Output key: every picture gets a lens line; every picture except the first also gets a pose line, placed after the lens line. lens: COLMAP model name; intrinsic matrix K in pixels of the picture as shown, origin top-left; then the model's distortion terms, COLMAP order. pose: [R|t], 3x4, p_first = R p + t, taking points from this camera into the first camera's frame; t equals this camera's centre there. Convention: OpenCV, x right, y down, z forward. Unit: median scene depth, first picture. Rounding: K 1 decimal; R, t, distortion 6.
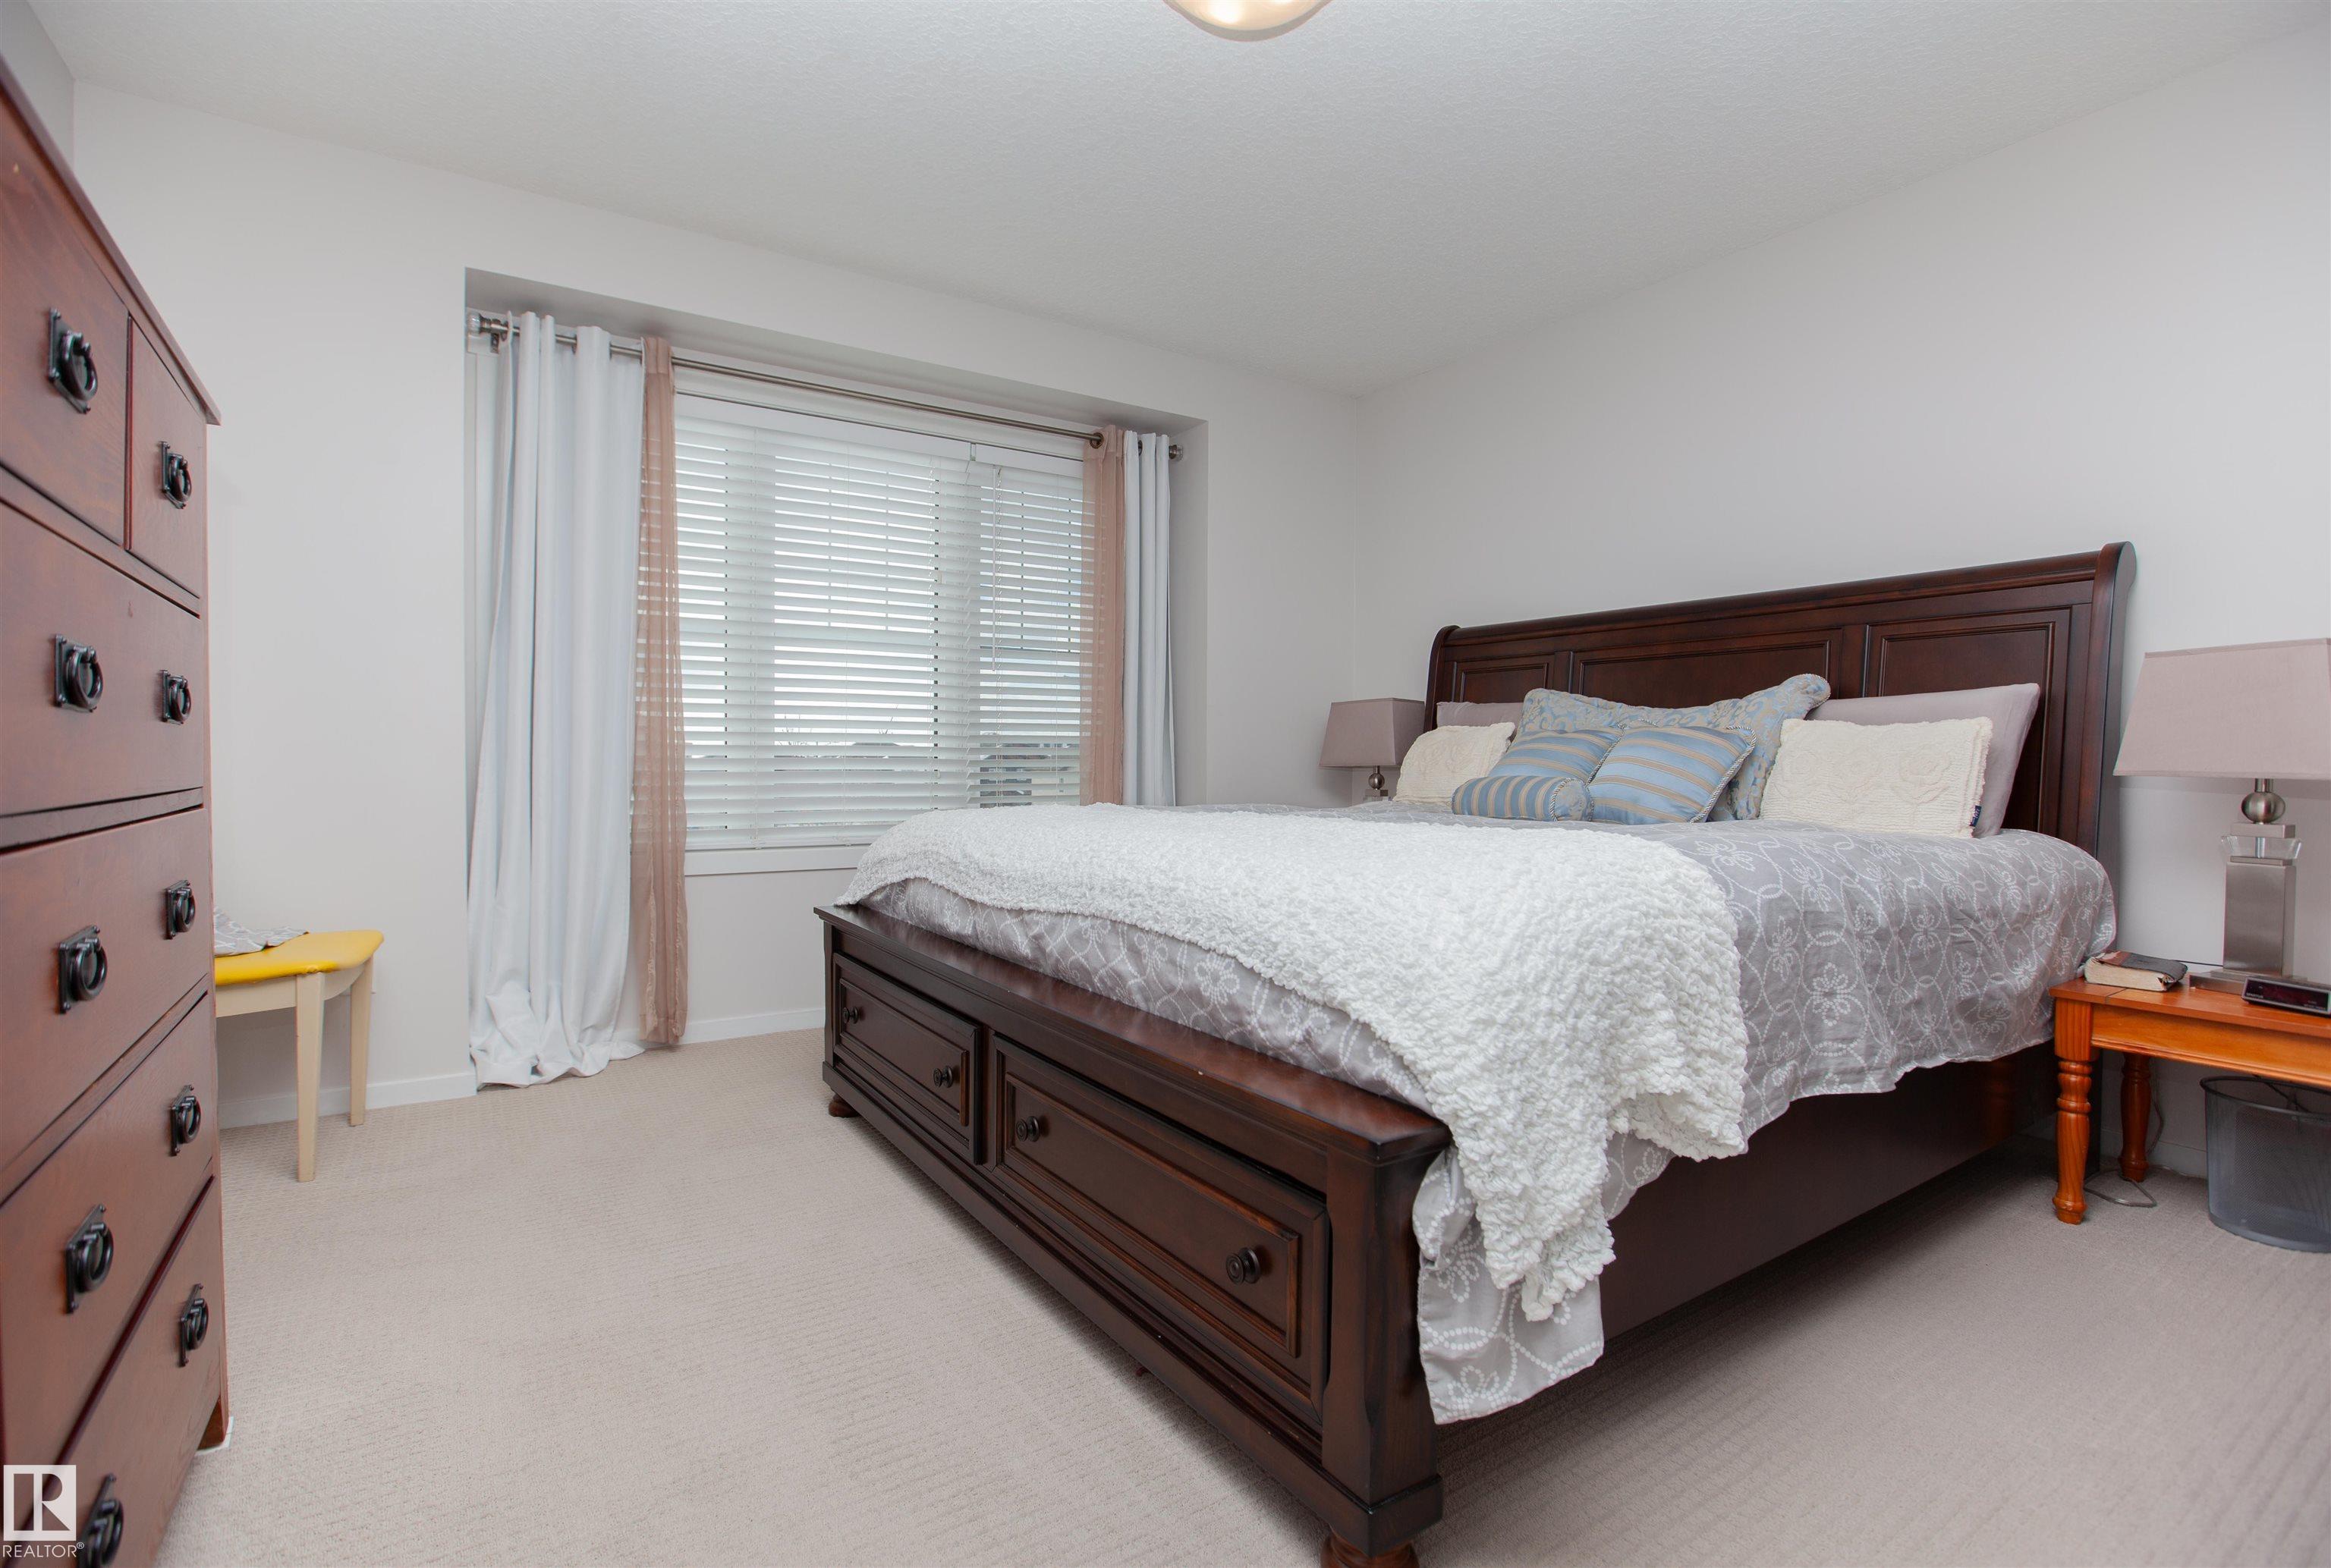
lens RADIAL K [[1085.5, 0, 1151.0], [0, 1085.5, 786.2], [0, 0, 1]] dist [-0.049768, 0.016320]
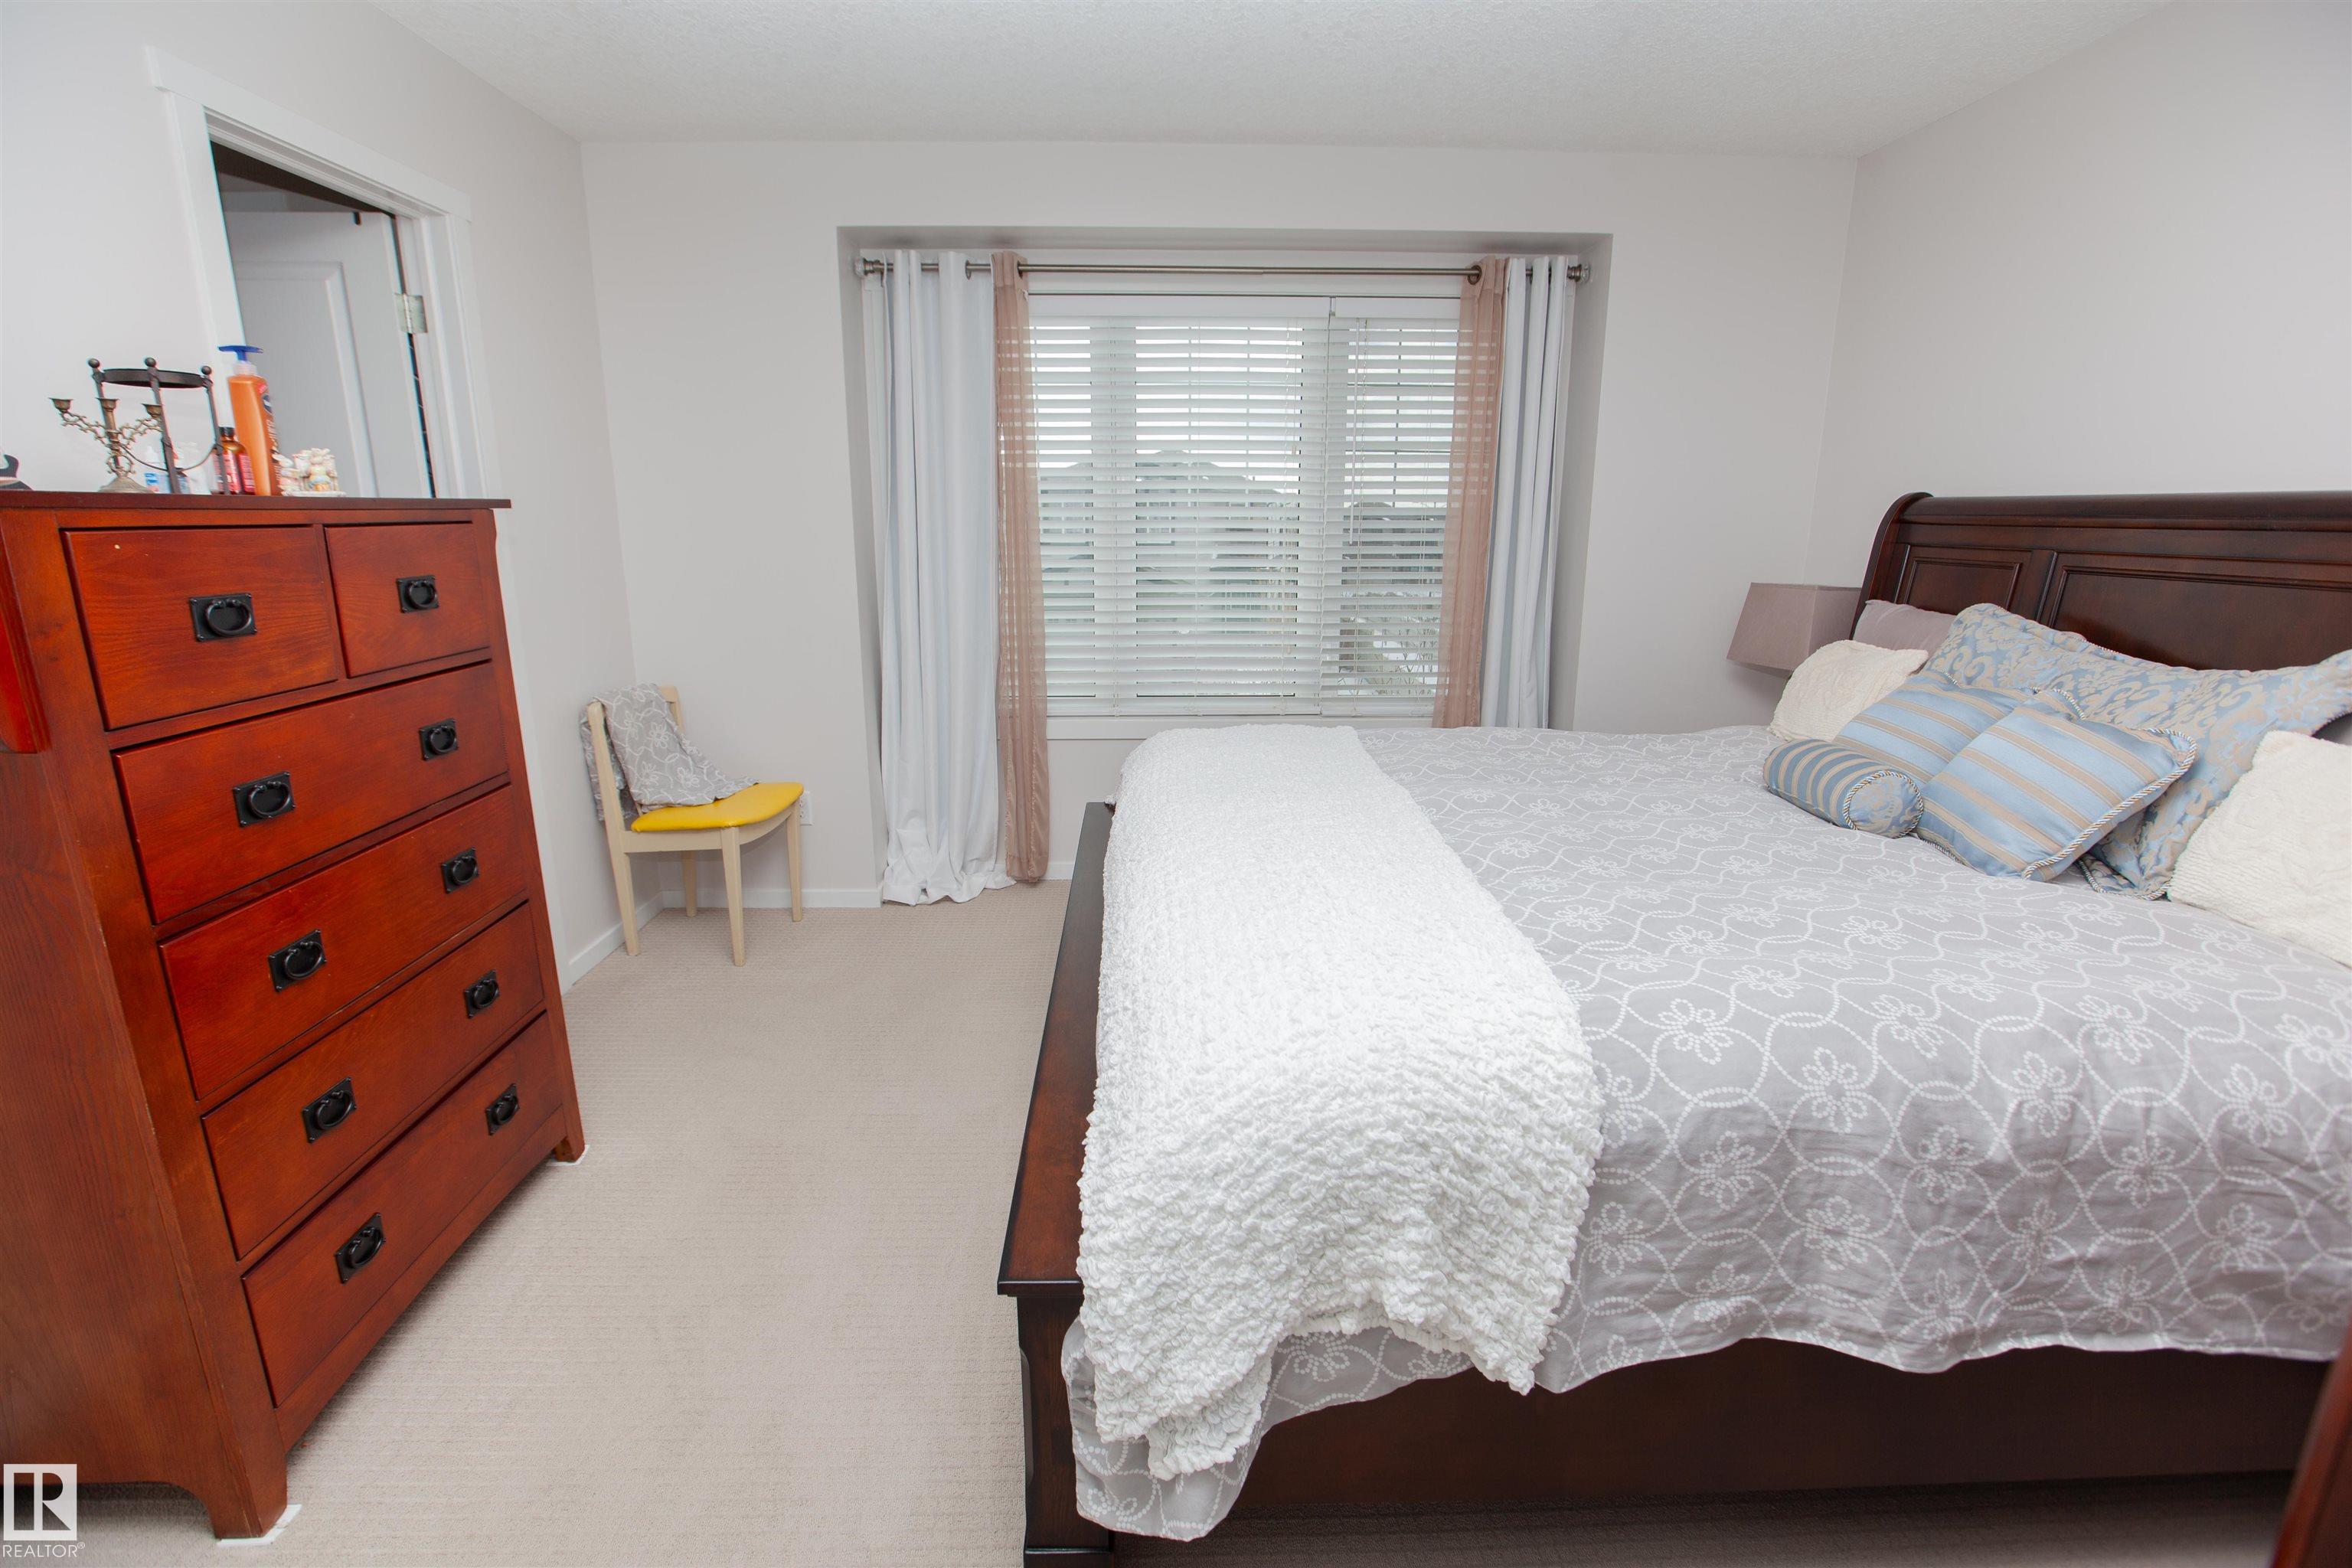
lens RADIAL K [[1086.7, 0, 1169.0], [0, 1086.7, 774.9], [0, 0, 1]] dist [-0.050434, 0.017699]
pose [[0.849569, 0.118878, -0.513907, 0.581458], [-0.005389, 0.976179, 0.216902, -0.277782], [0.527449, -0.181504, 0.829972, 0.189538]]
